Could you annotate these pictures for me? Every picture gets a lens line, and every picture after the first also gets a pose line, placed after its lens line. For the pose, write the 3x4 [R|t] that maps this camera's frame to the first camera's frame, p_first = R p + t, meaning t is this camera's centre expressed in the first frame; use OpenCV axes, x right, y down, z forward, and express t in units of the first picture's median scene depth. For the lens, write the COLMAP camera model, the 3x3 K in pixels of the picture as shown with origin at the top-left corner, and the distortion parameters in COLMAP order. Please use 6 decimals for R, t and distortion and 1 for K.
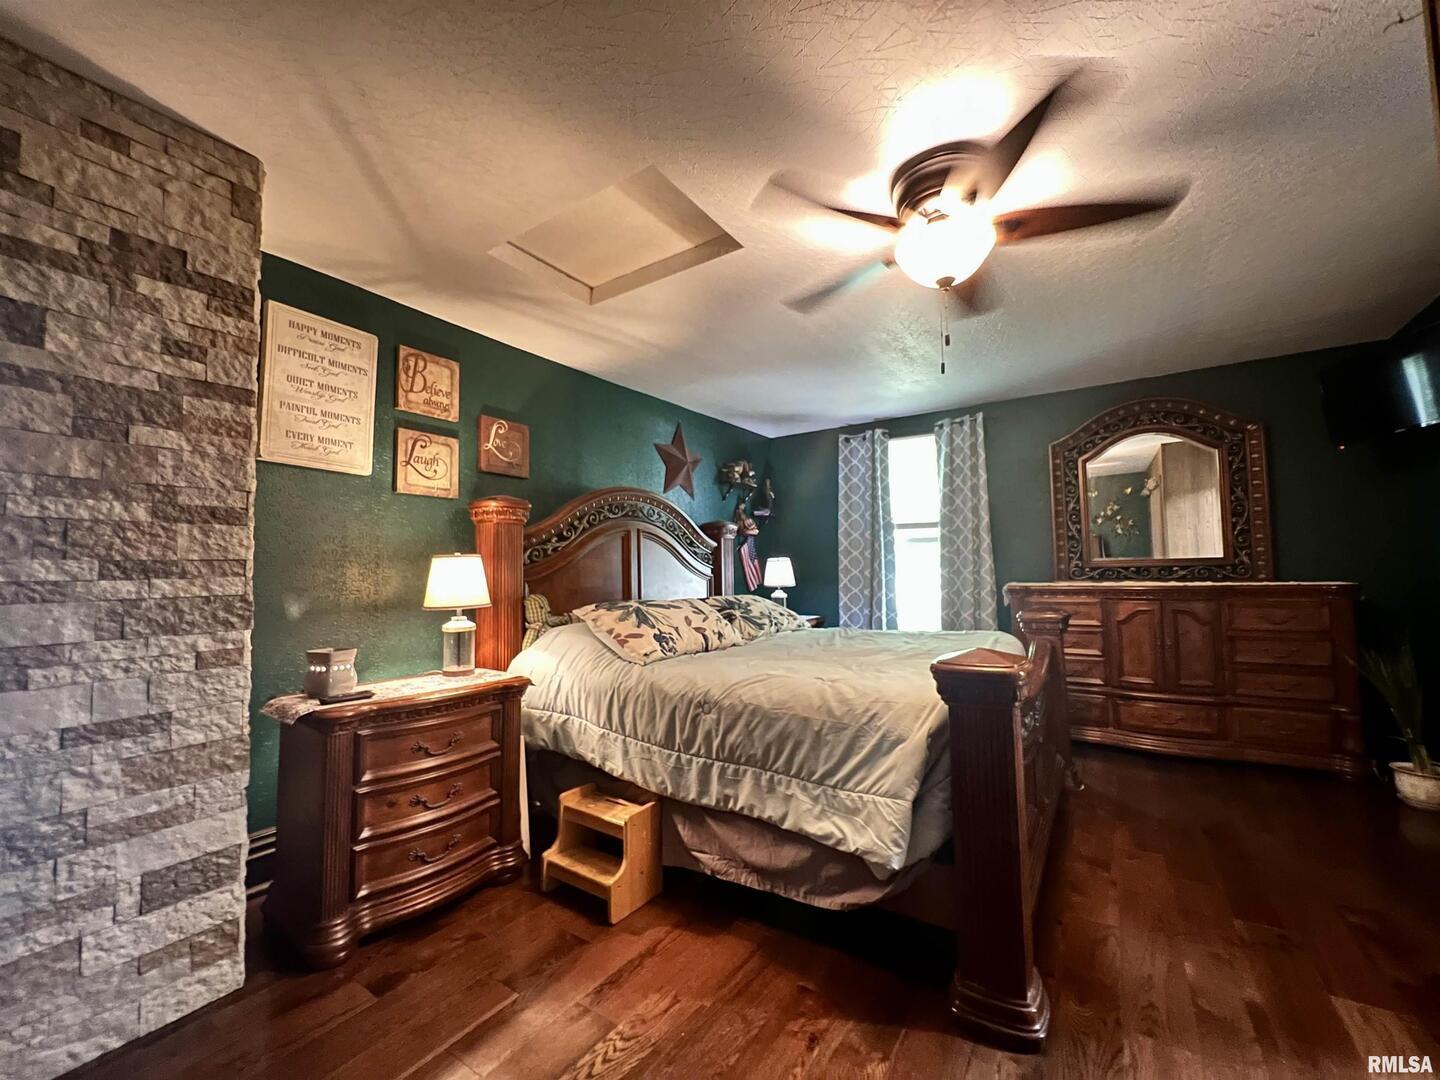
lens RADIAL K [[579.5, 0, 722.9], [0, 579.5, 540.9], [0, 0, 1]] dist [-0.005504, 0.000873]
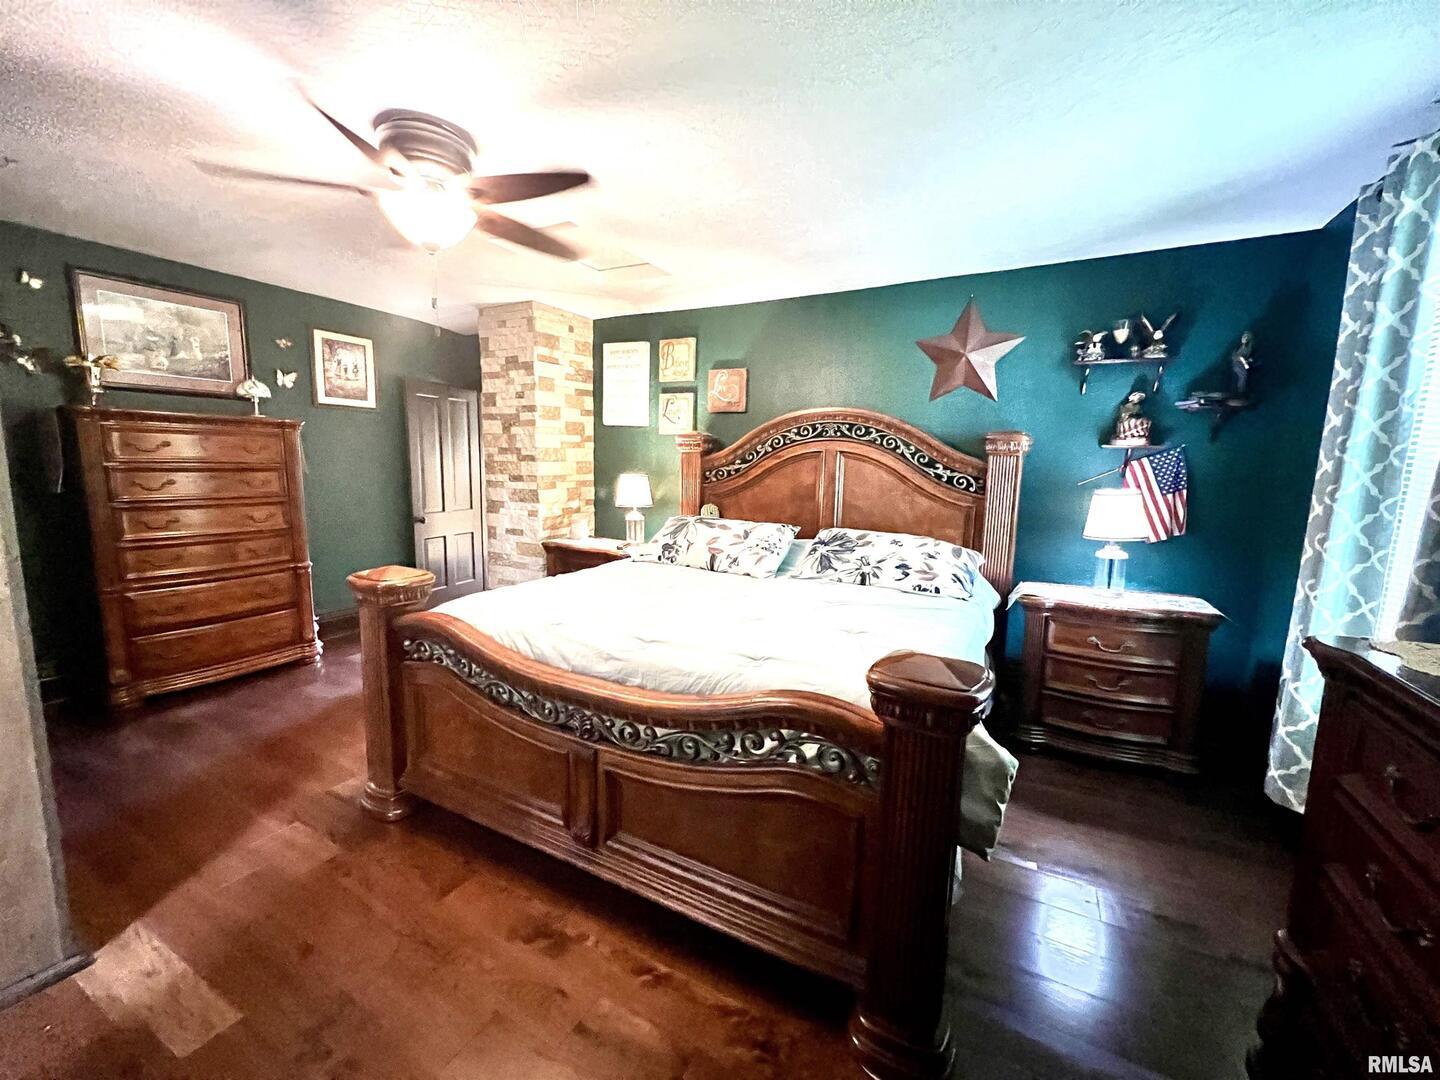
lens RADIAL K [[579.5, 0, 722.9], [0, 579.5, 540.9], [0, 0, 1]] dist [-0.005504, 0.000873]
pose [[0.097113, 0.154668, -0.983182, 1.120825], [0.029494, 0.986970, 0.158177, -0.039188], [0.994836, -0.044359, 0.091286, 0.999141]]
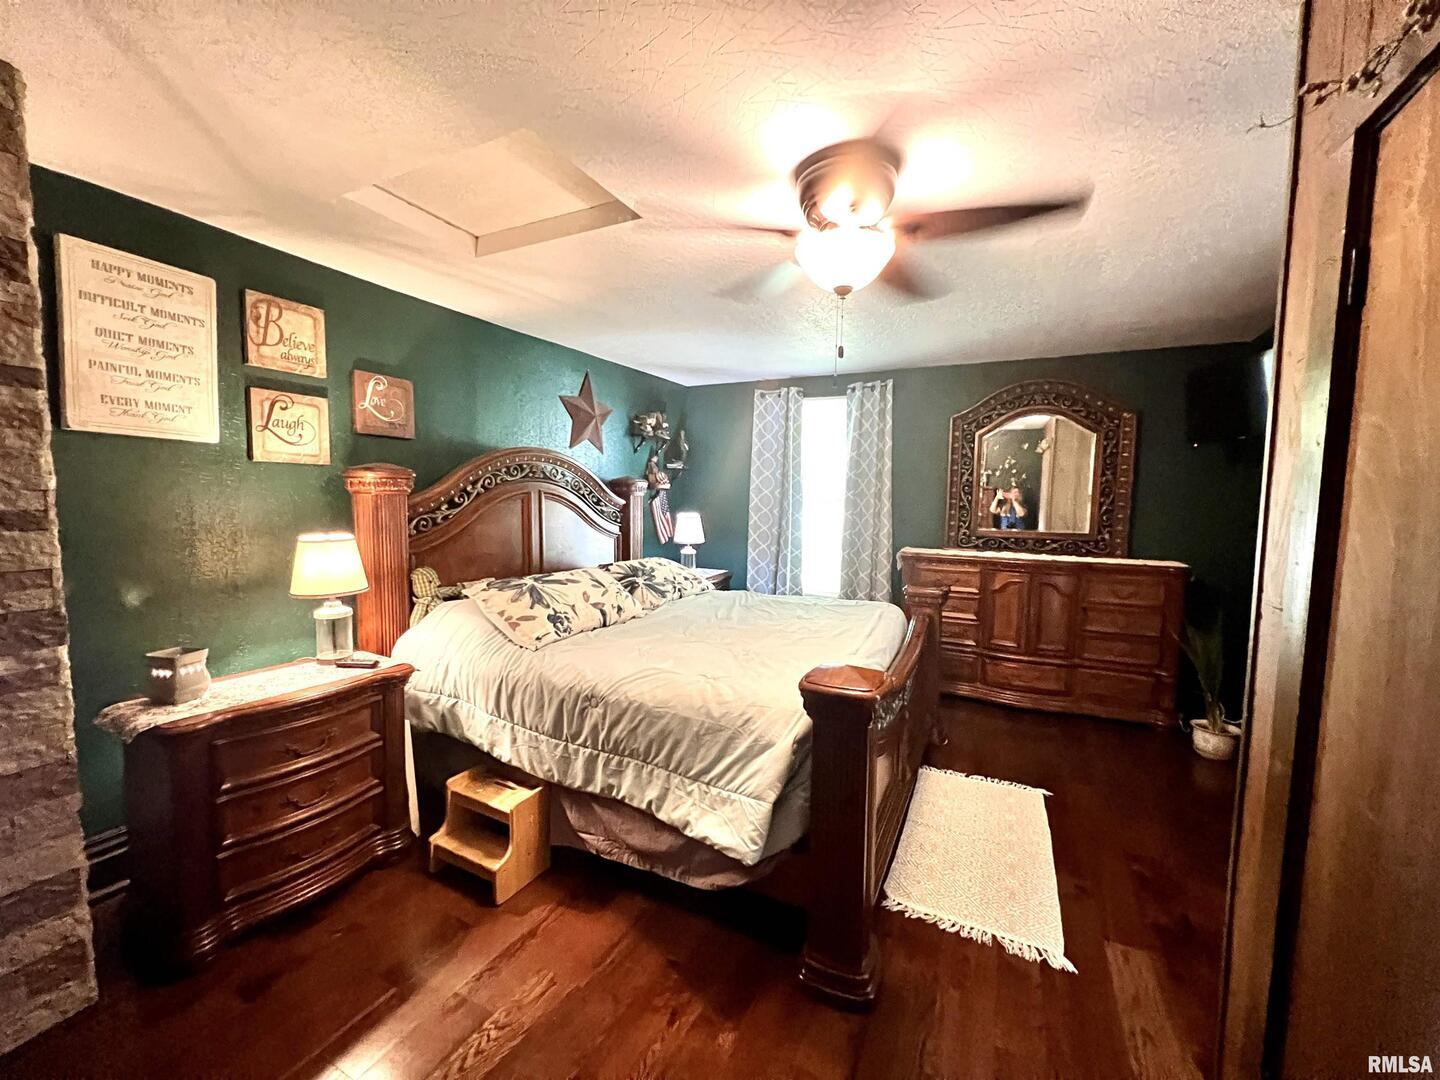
lens RADIAL K [[575.5, 0, 723.0], [0, 575.5, 541.1], [0, 0, 1]] dist [-0.001637, 0.000342]
pose [[0.991396, 0.020635, 0.129258, 0.047601], [-0.037808, 0.990548, 0.131855, -0.104343], [-0.125315, -0.135607, 0.982806, 0.011391]]
